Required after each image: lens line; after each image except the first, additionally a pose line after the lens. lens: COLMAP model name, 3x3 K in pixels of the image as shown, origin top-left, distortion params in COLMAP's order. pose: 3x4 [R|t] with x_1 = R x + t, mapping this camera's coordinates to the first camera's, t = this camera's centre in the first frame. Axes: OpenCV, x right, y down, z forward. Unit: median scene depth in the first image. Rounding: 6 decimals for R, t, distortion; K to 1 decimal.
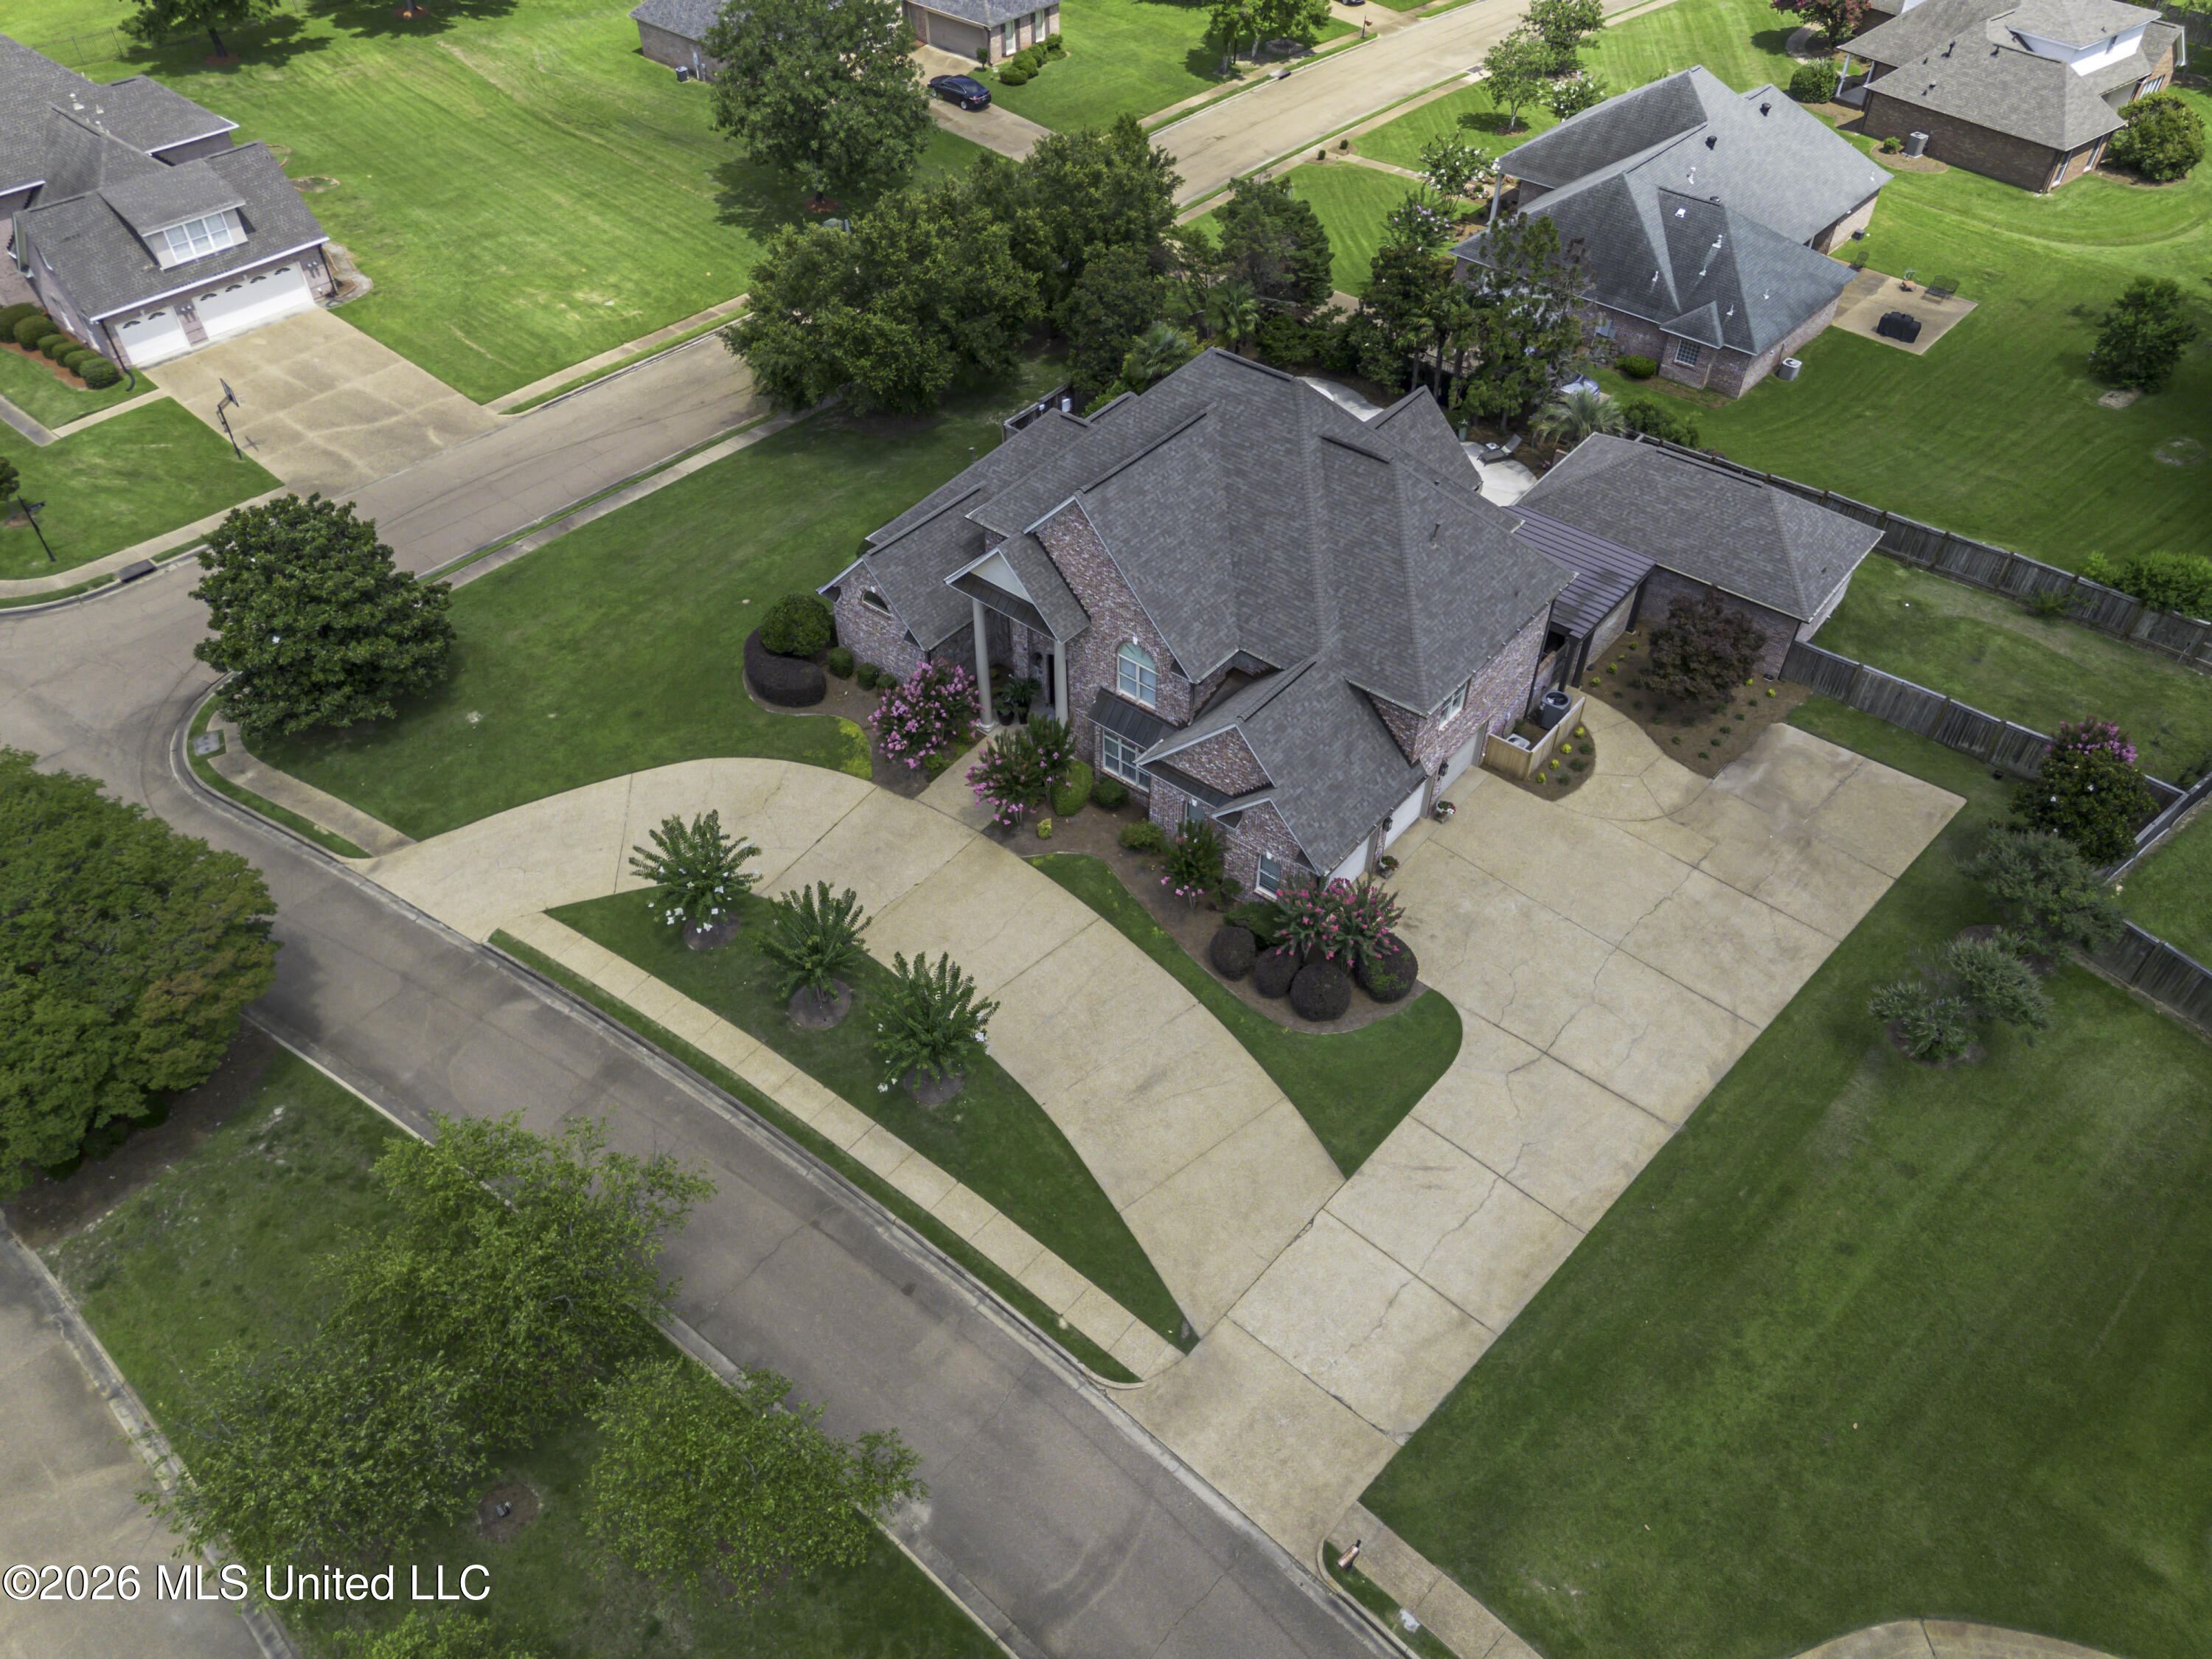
lens RADIAL K [[1576.4, 0, 1104.3], [0, 1576.4, 835.0], [0, 0, 1]] dist [0.058660, -0.040792]
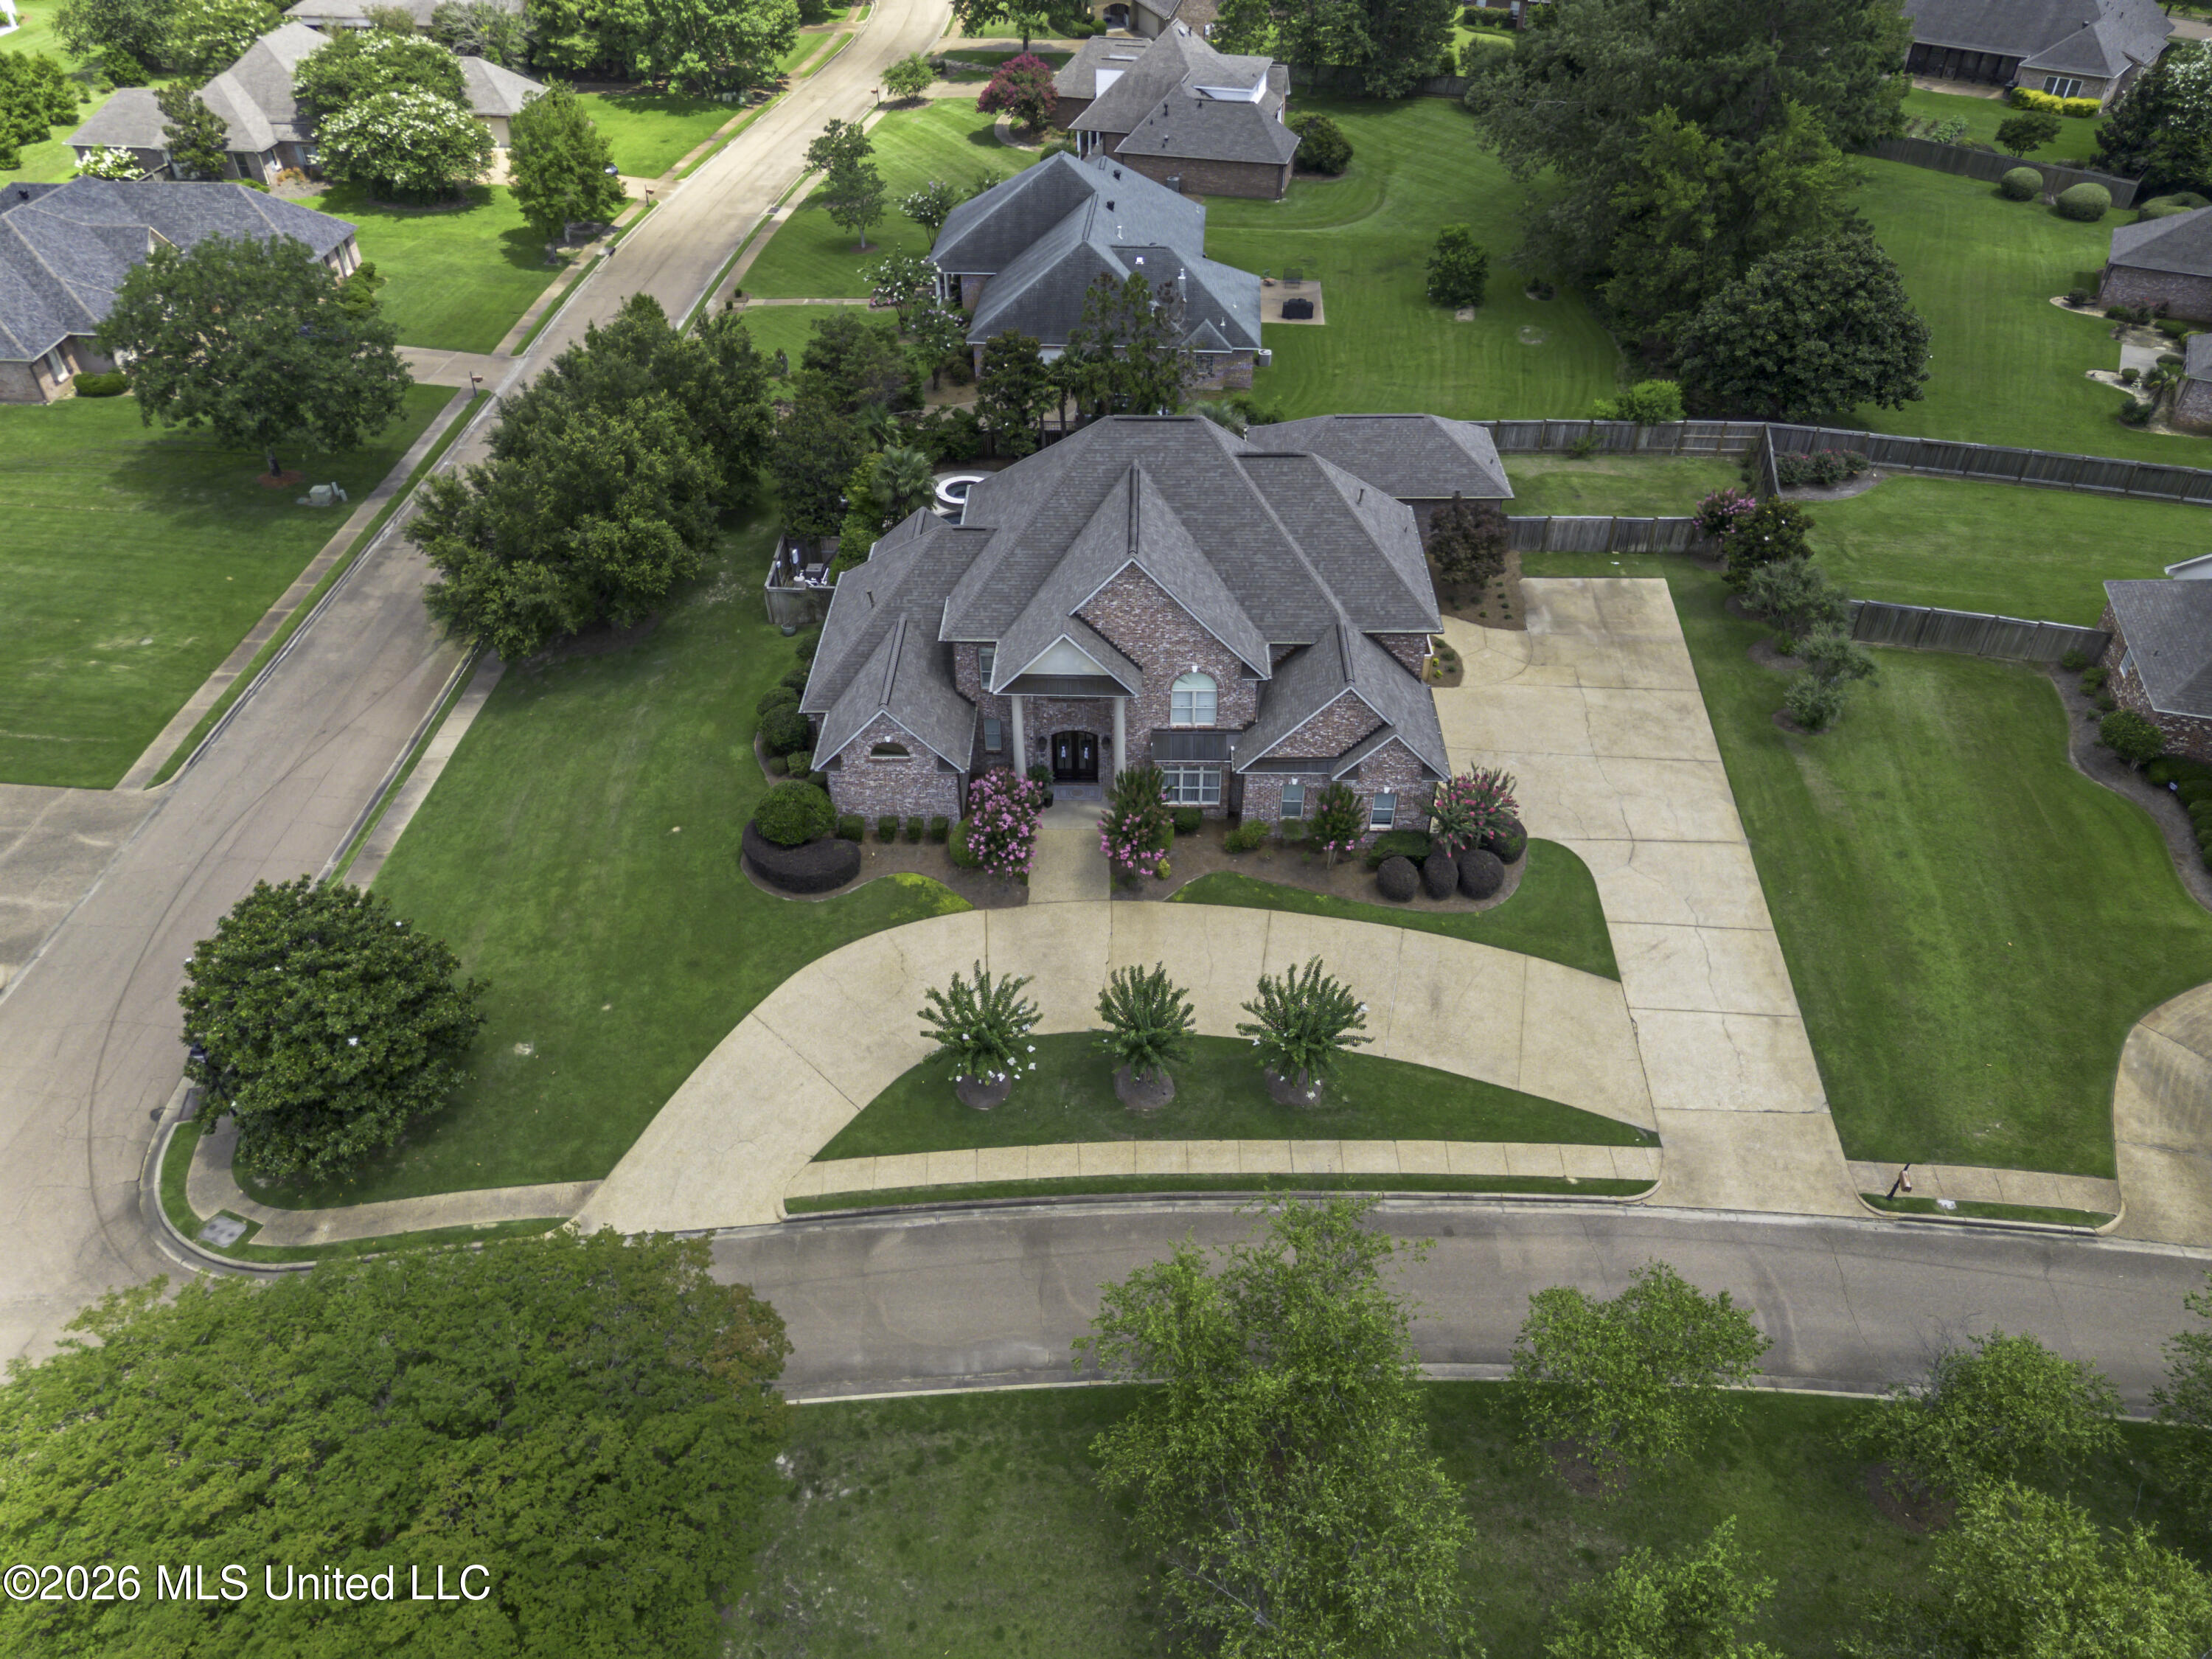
lens RADIAL K [[1576.4, 0, 1109.6], [0, 1576.4, 827.2], [0, 0, 1]] dist [0.058660, -0.040792]
pose [[0.784931, -0.392662, 0.479270, -0.547654], [0.433580, 0.900685, 0.027824, -0.072812], [-0.442597, 0.185962, 0.877226, 0.070595]]
